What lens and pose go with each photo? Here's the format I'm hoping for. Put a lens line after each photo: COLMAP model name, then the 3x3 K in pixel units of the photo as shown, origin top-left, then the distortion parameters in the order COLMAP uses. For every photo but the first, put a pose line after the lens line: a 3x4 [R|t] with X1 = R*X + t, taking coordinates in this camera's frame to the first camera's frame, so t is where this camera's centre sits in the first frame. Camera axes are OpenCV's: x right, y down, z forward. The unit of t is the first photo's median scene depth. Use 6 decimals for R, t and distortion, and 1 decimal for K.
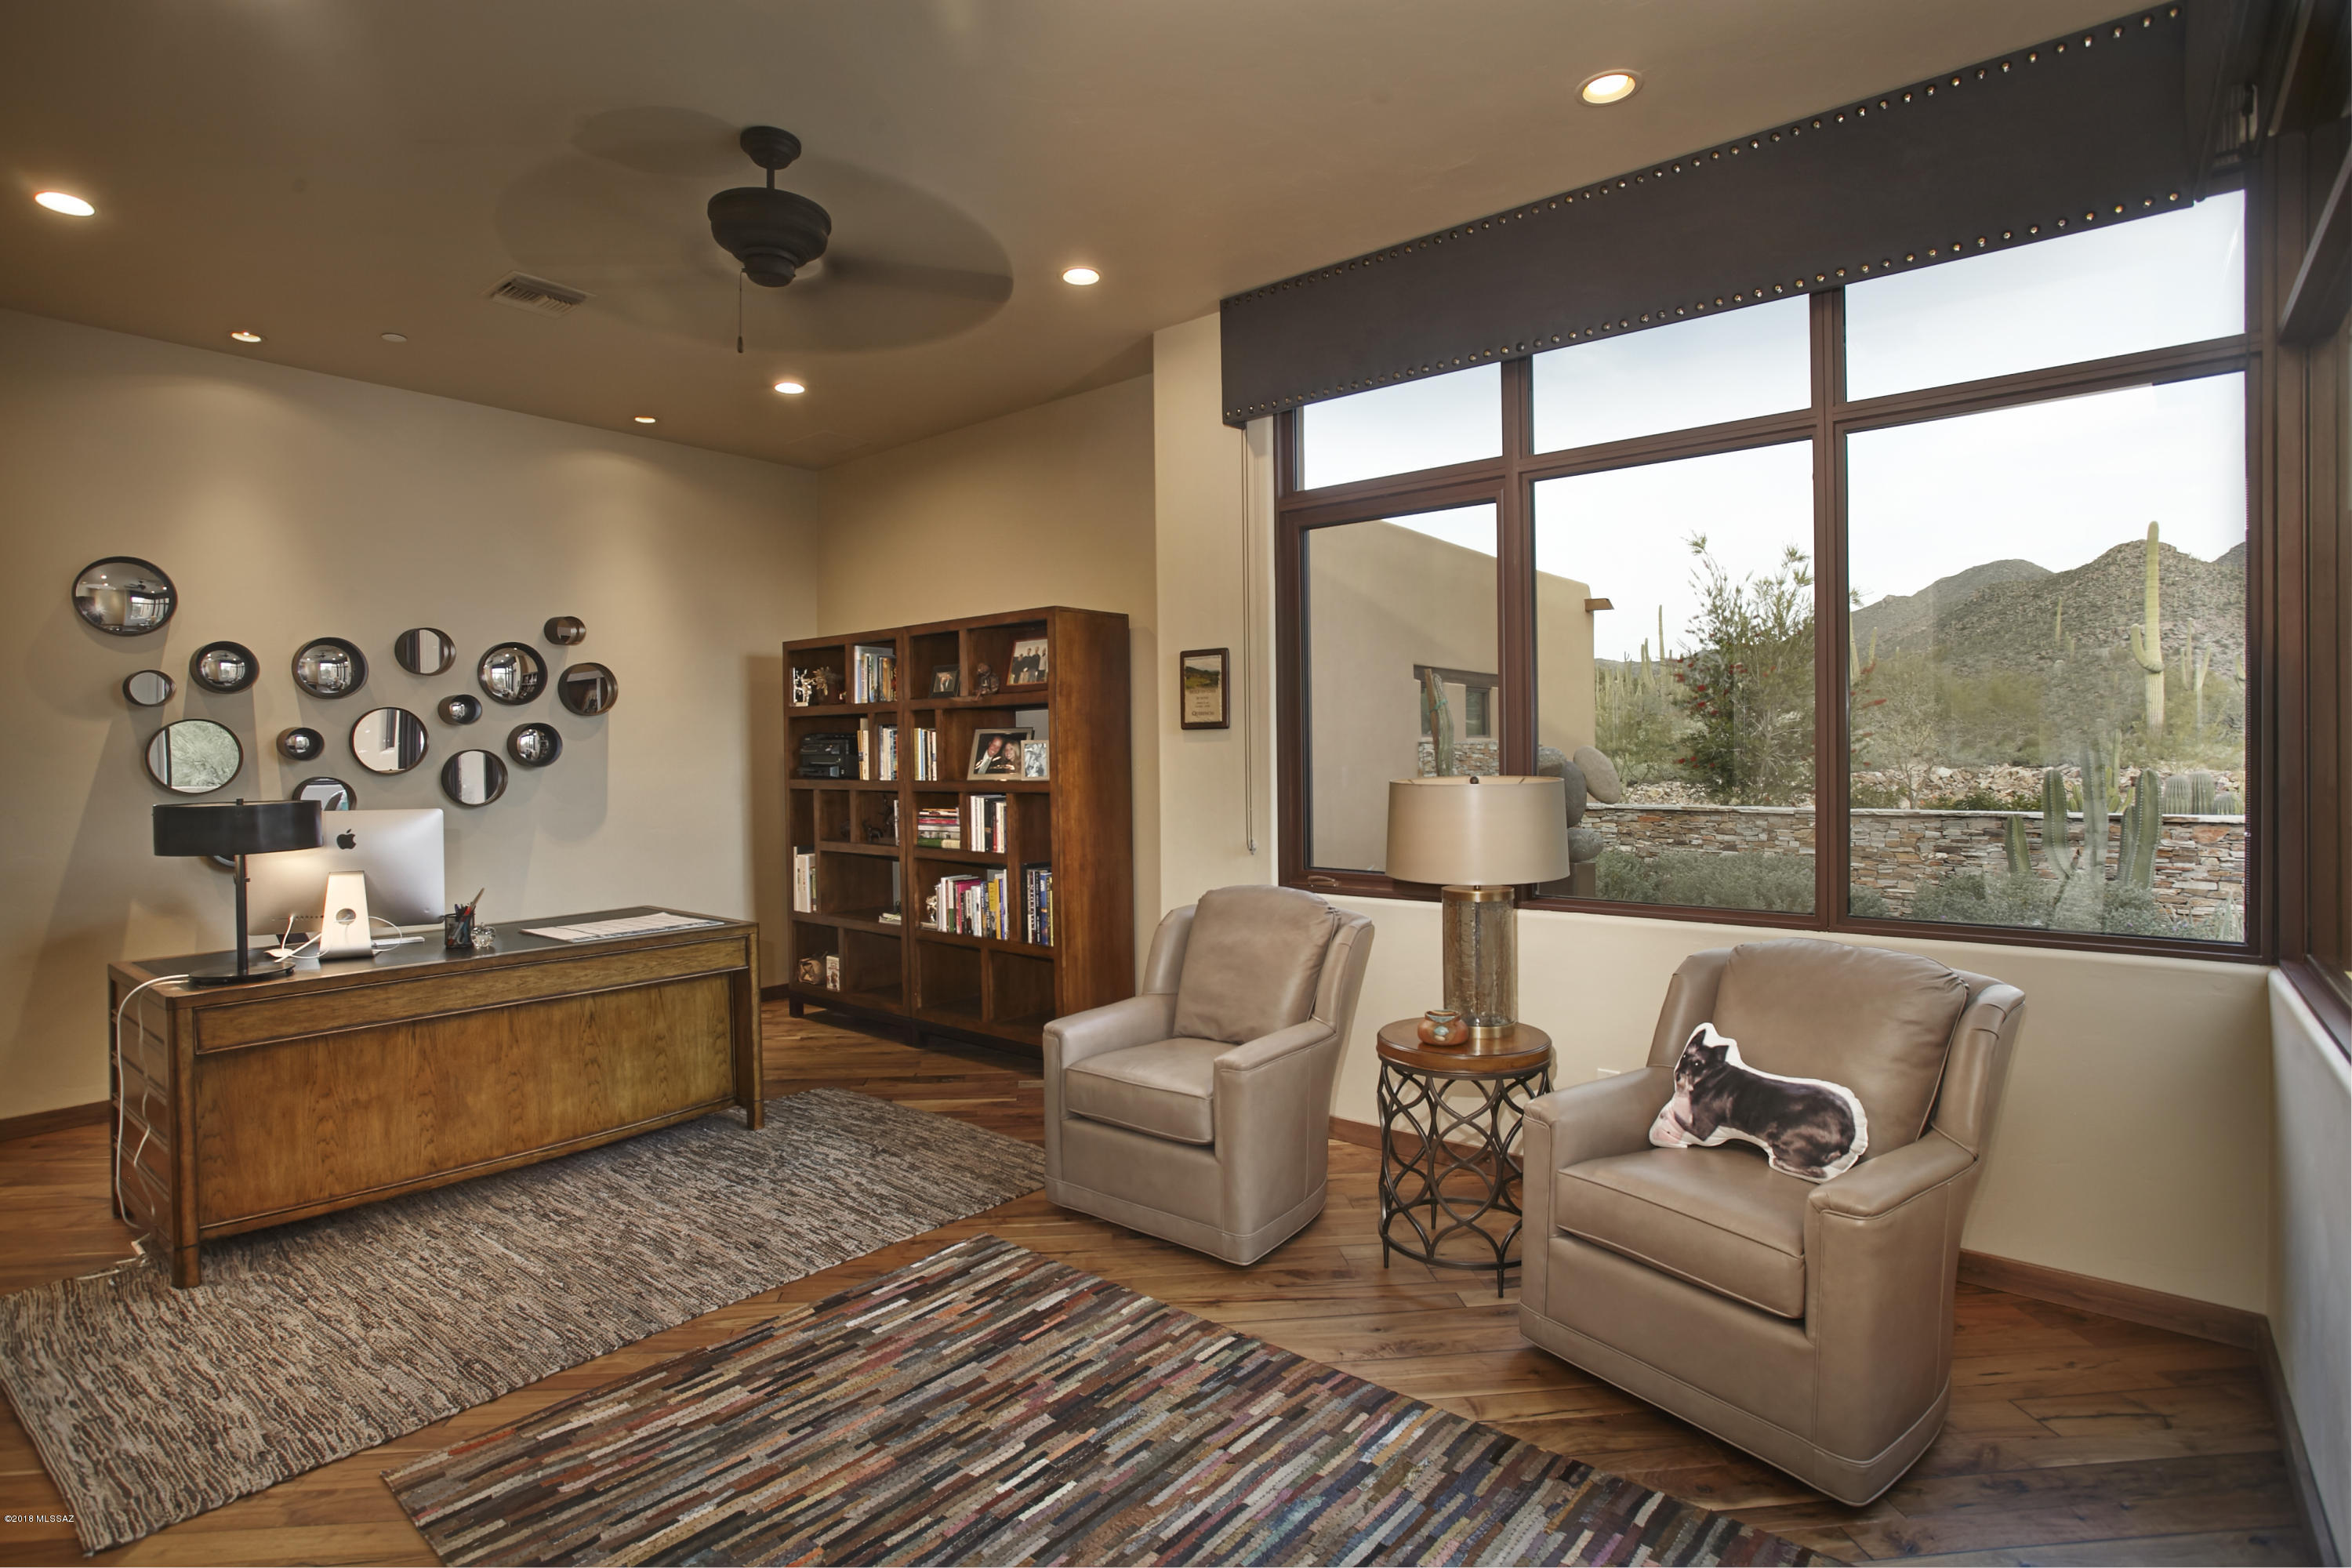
lens RADIAL K [[1142.4, 0, 1178.6], [0, 1142.4, 776.1], [0, 0, 1]] dist [-0.078561, 0.028191]
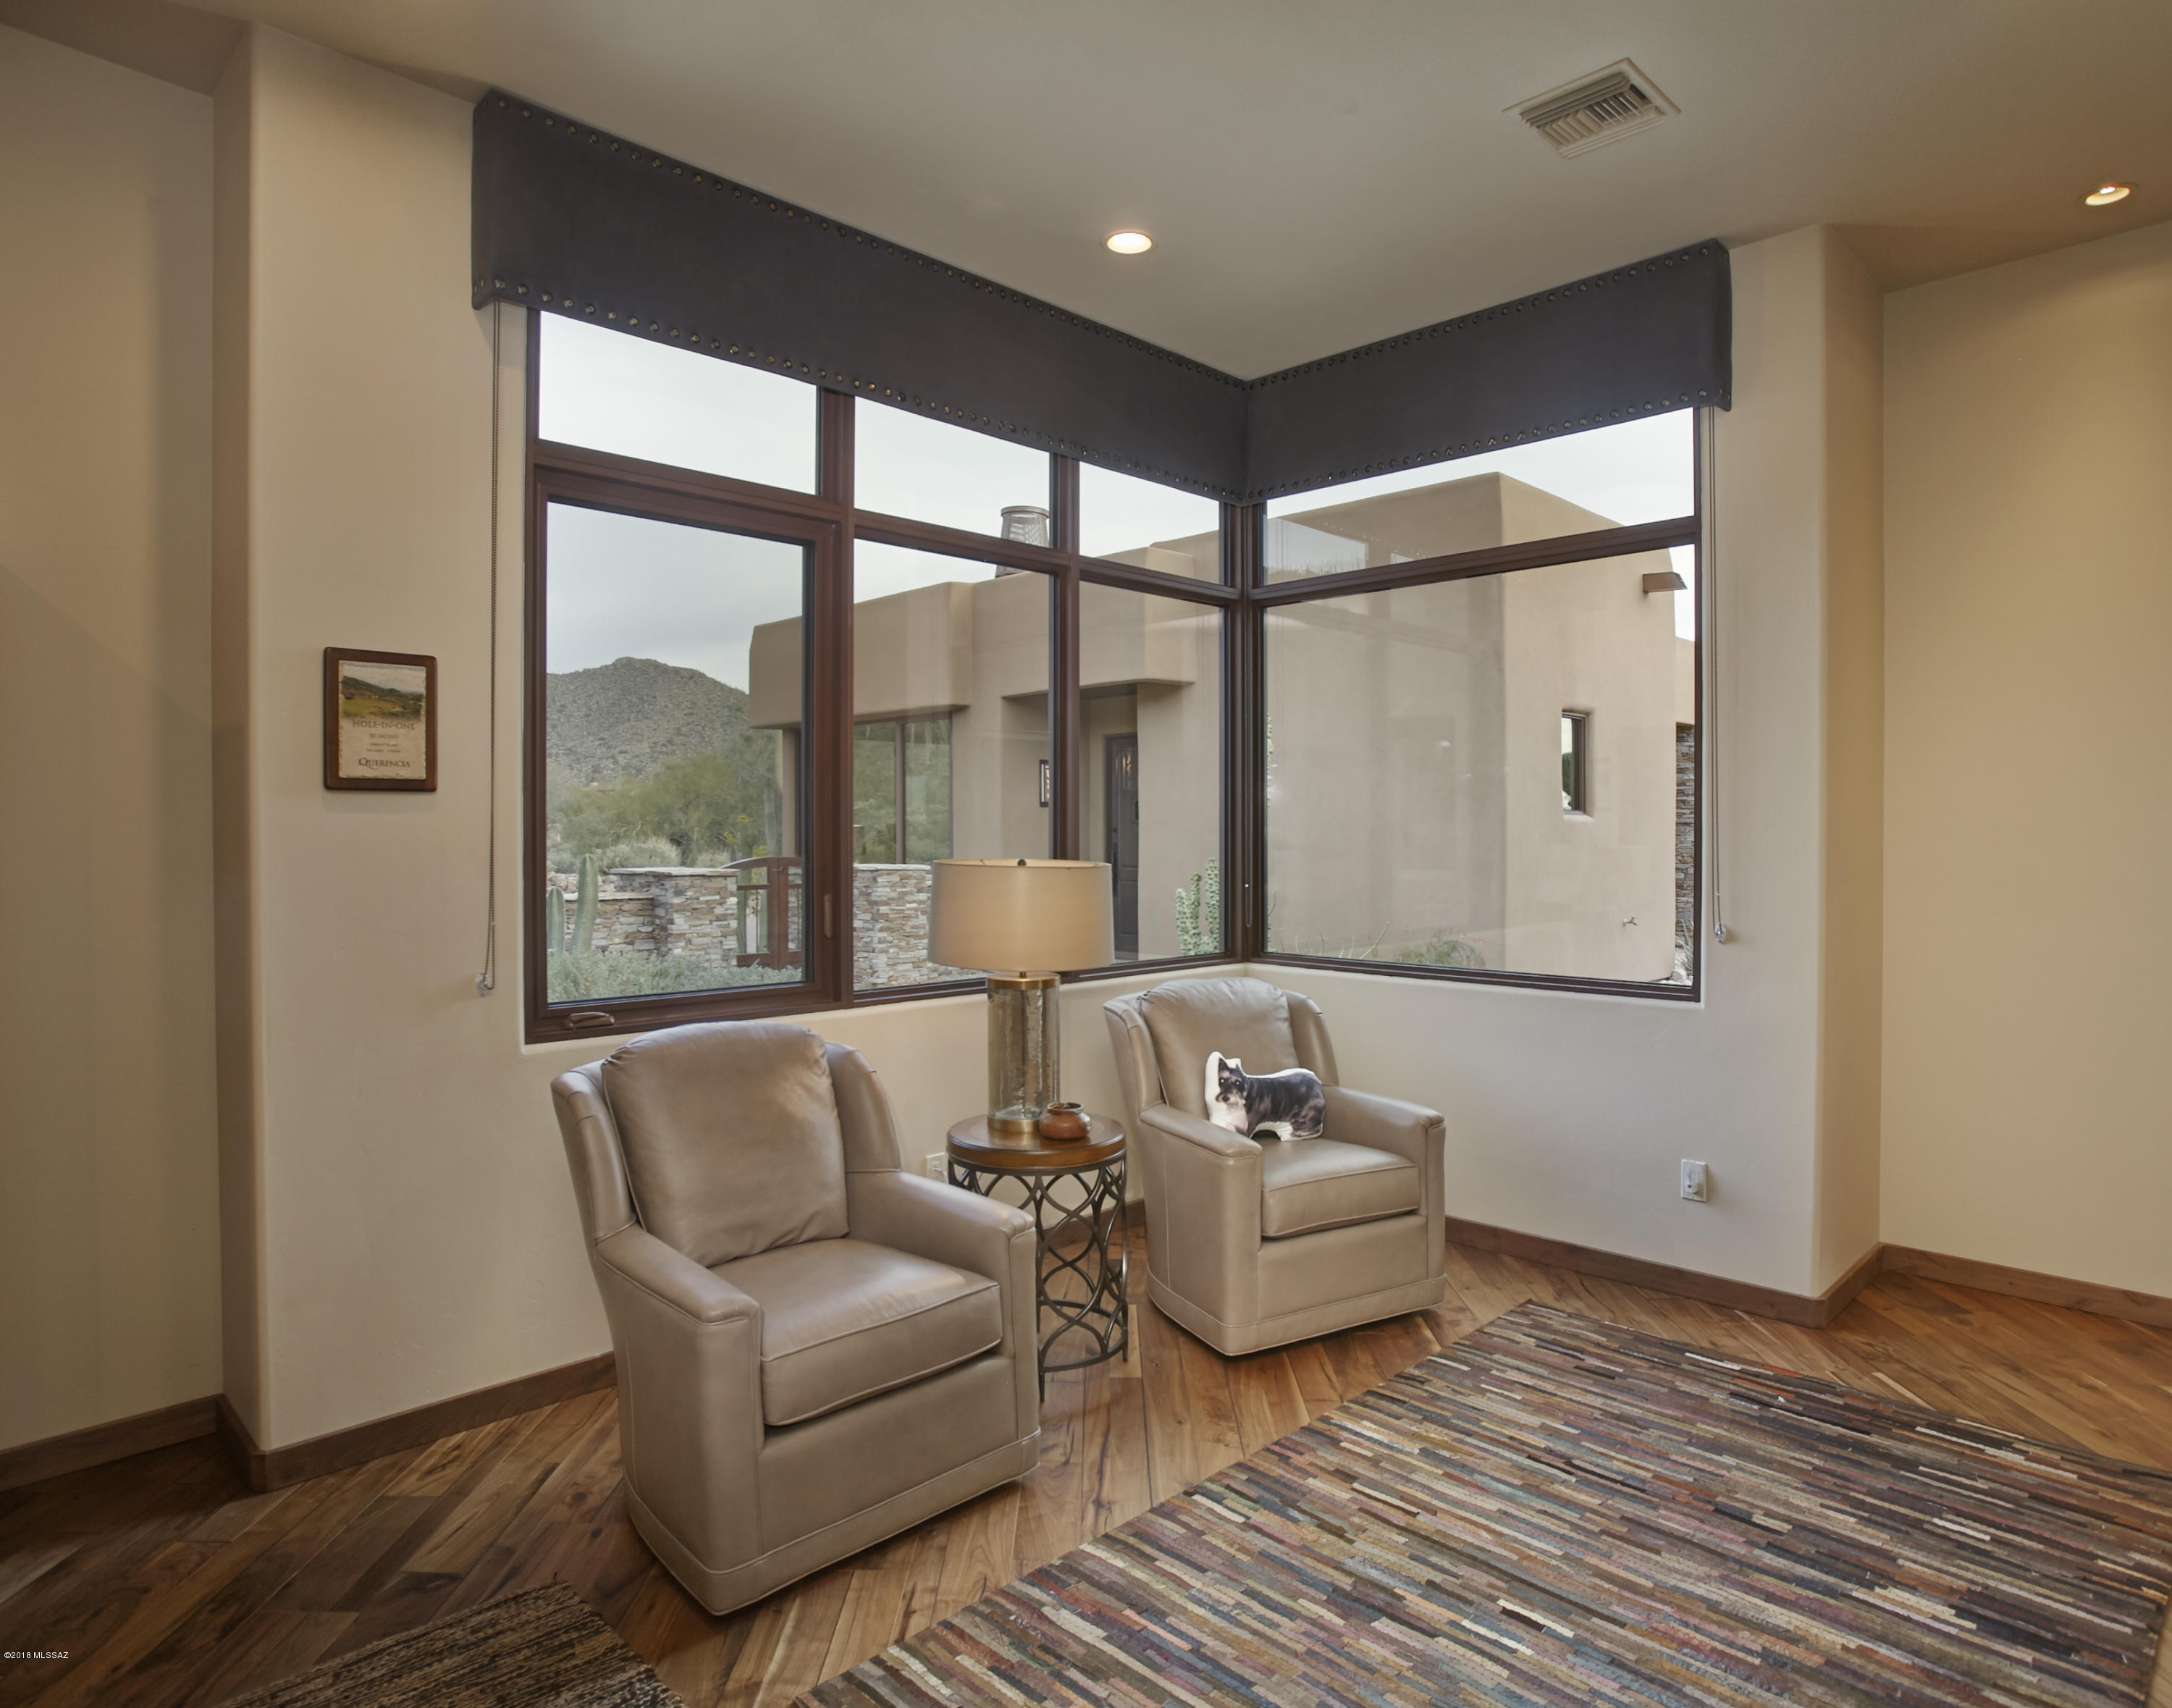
lens RADIAL K [[1256.6, 0, 1084.0], [0, 1256.6, 873.9], [0, 0, 1]] dist [-0.045120, 0.000299]
pose [[0.112428, -0.024442, 0.993359, -0.684673], [0.019081, 0.999566, 0.022435, -0.008735], [-0.993477, 0.016432, 0.112846, 0.721172]]
